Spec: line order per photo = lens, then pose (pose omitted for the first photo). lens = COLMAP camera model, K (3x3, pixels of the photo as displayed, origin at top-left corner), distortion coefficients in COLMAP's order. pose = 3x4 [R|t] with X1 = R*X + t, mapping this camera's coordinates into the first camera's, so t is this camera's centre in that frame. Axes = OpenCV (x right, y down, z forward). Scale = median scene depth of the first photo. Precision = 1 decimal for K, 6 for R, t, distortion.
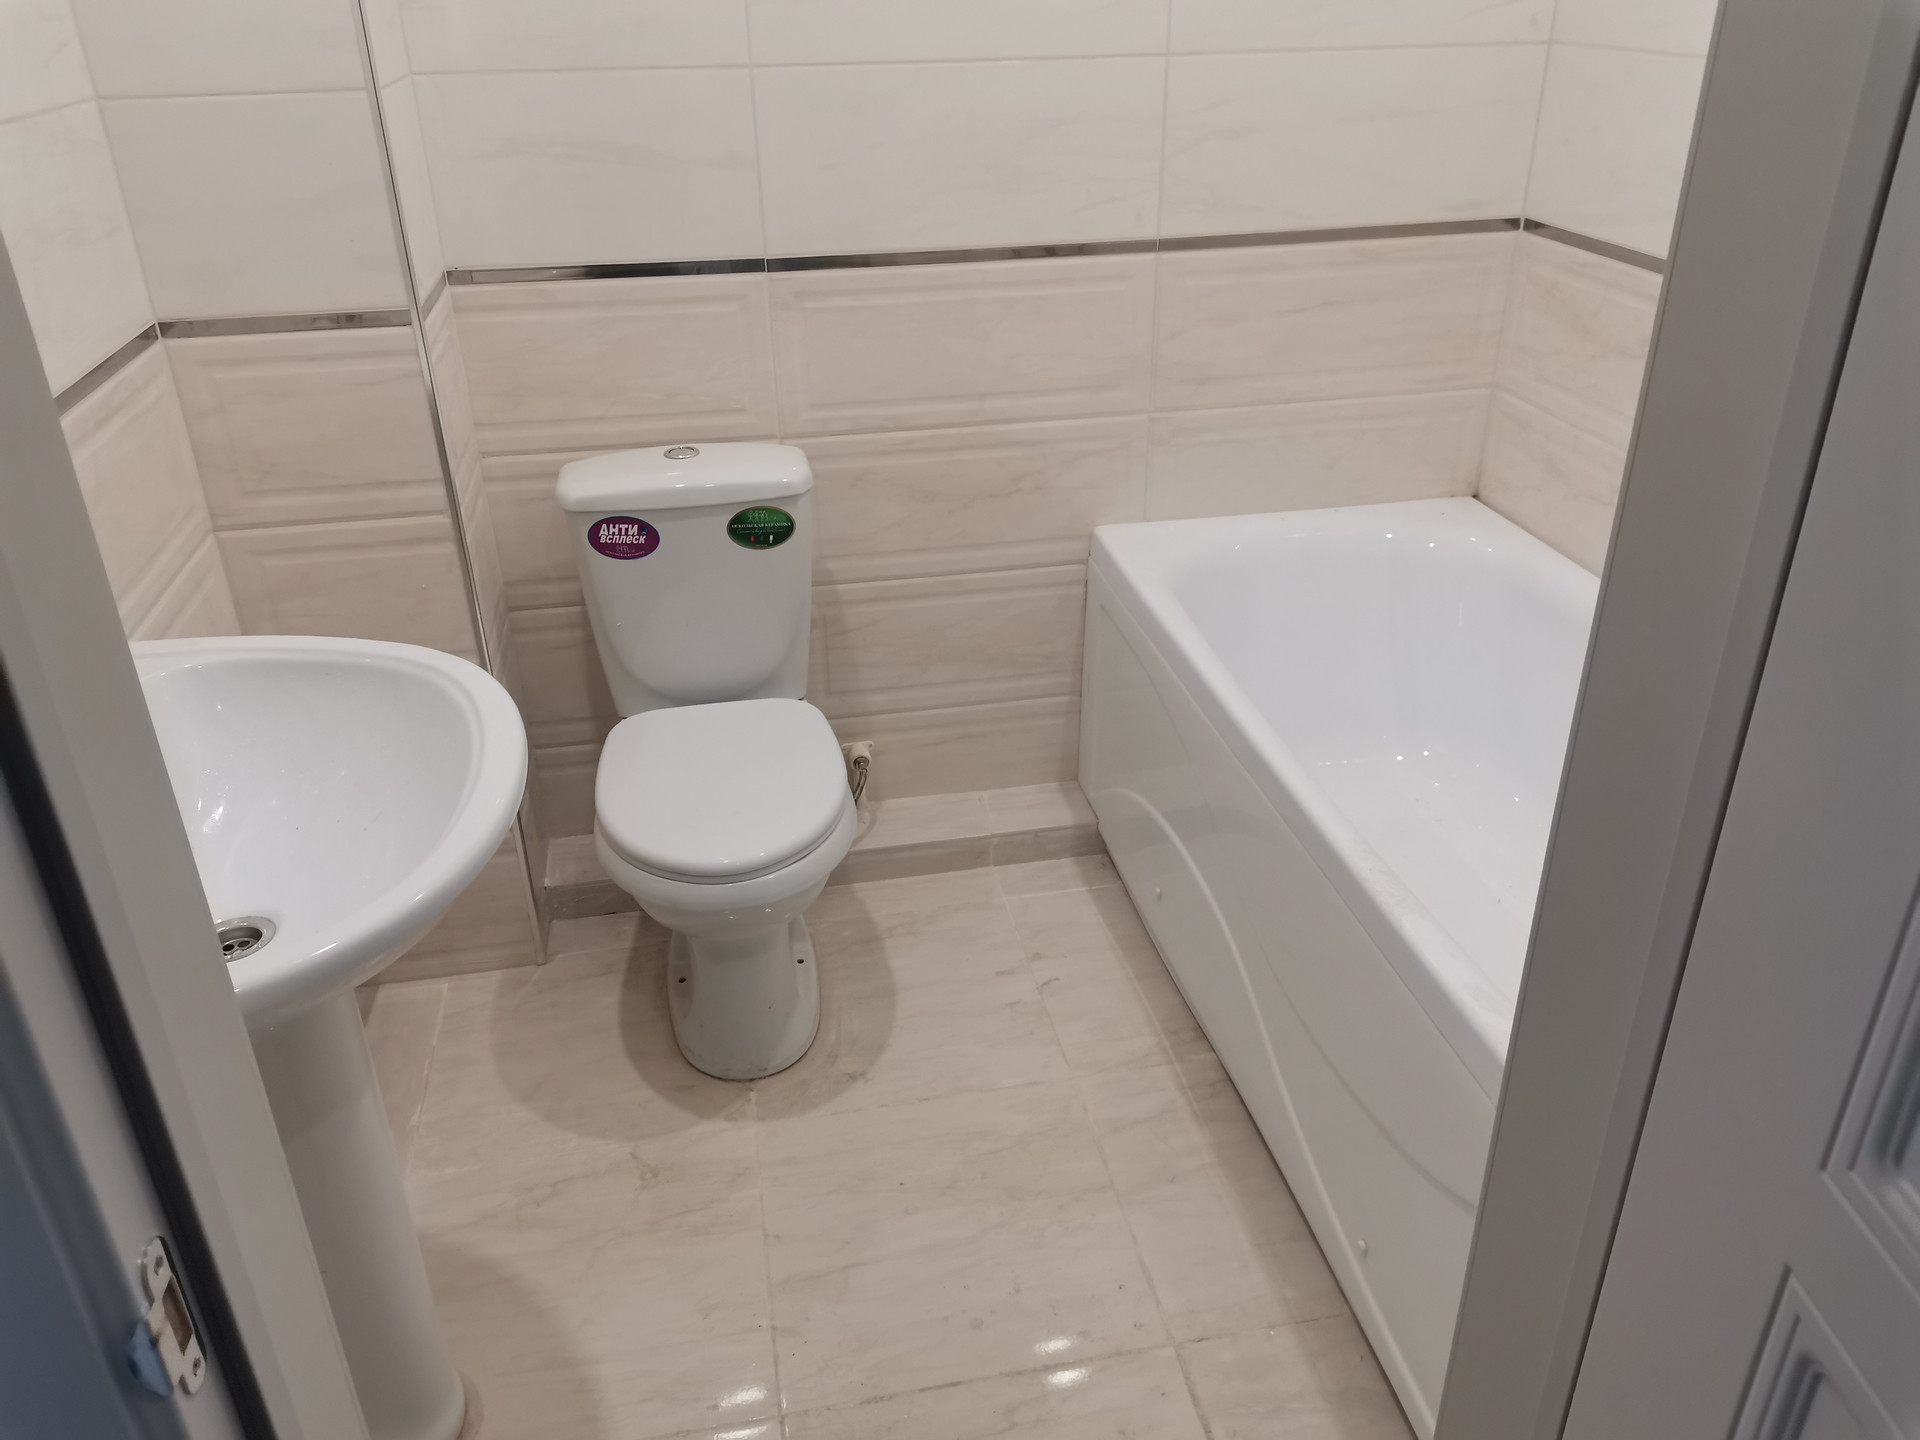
lens RADIAL K [[1461.0, 0, 955.4], [0, 1461.0, 717.1], [0, 0, 1]] dist [0.135833, -0.146632]
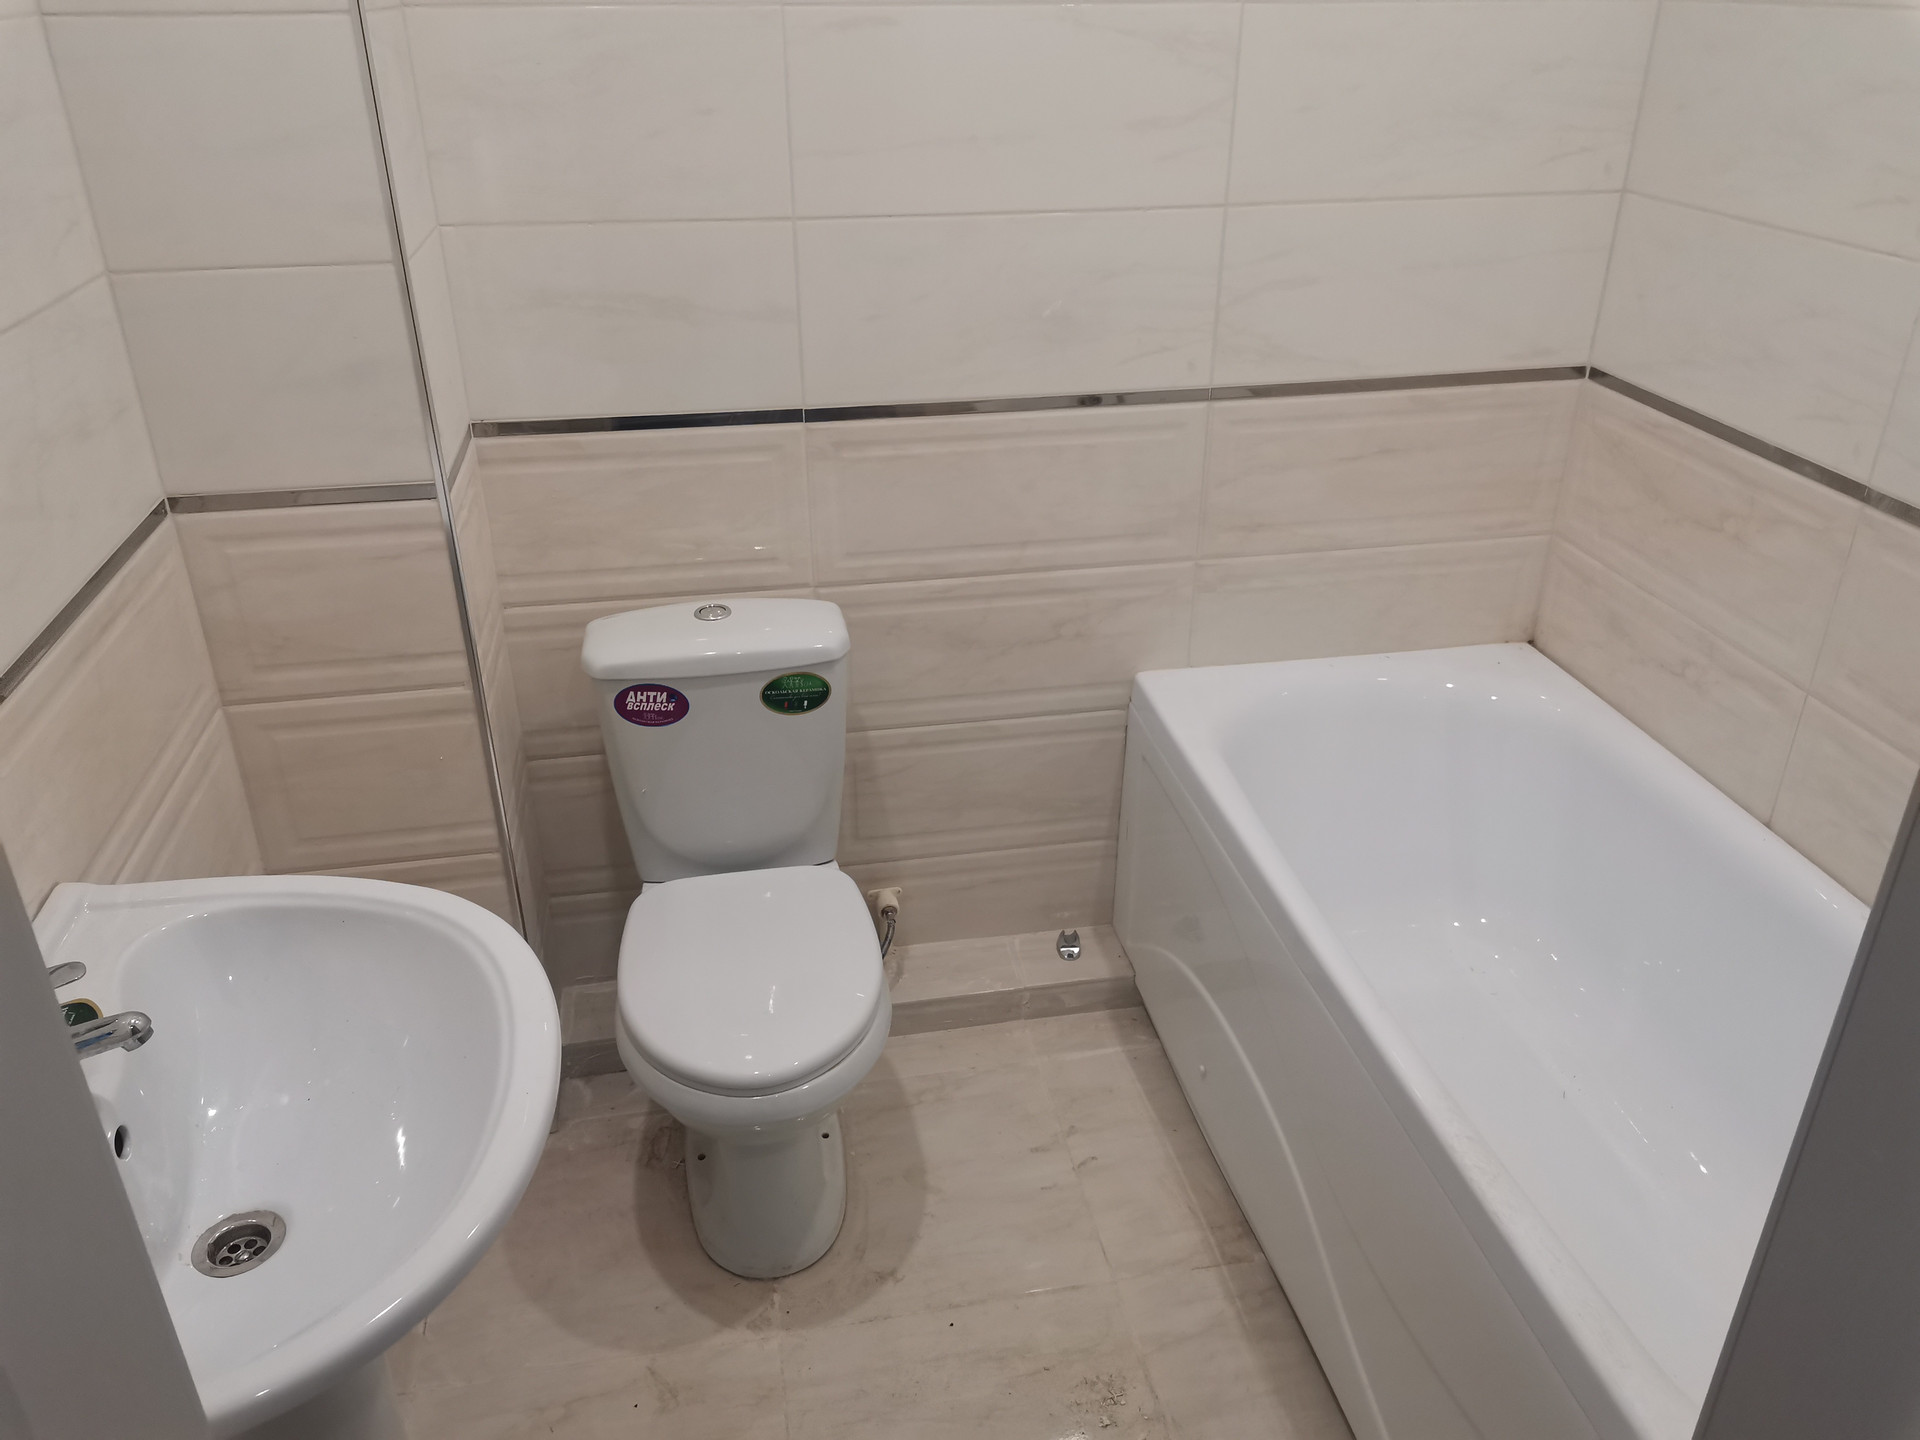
lens RADIAL K [[1461.0, 0, 955.4], [0, 1461.0, 717.1], [0, 0, 1]] dist [0.135833, -0.146632]
pose [[0.999874, 0.015405, 0.003849, -0.030301], [-0.015416, 0.999877, 0.002908, -0.113766], [-0.003803, -0.002967, 0.999988, 0.044508]]
